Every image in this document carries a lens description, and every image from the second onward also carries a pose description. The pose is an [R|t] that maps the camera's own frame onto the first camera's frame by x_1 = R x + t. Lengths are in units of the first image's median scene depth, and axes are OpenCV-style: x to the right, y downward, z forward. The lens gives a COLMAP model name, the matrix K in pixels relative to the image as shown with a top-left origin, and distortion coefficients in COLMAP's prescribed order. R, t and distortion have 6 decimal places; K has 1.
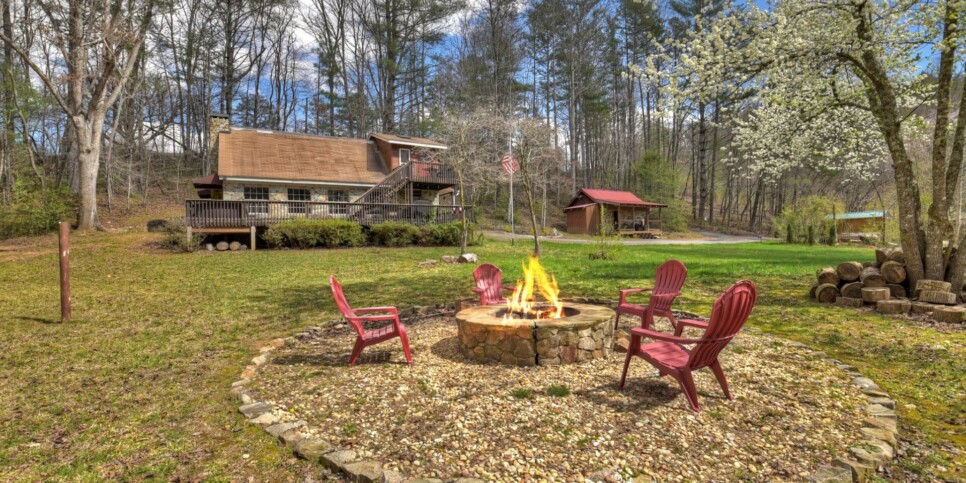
lens RADIAL K [[440.1, 0, 476.5], [0, 440.1, 245.7], [0, 0, 1]] dist [0.001680, -0.000390]
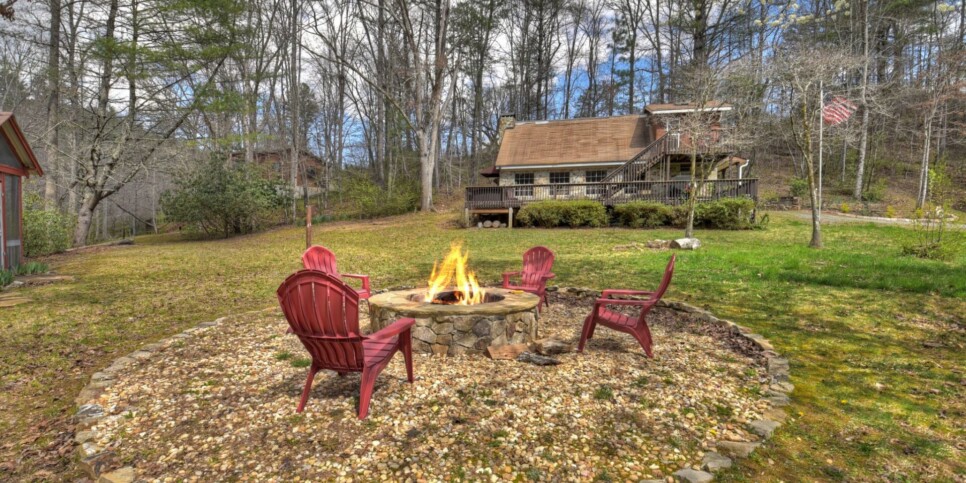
lens RADIAL K [[440.1, 0, 476.5], [0, 440.1, 245.7], [0, 0, 1]] dist [0.001680, -0.000390]
pose [[0.680297, 0.053634, -0.730971, 0.262609], [-0.021422, 0.998348, 0.053316, -0.003069], [0.732623, -0.020612, 0.680322, 0.123823]]
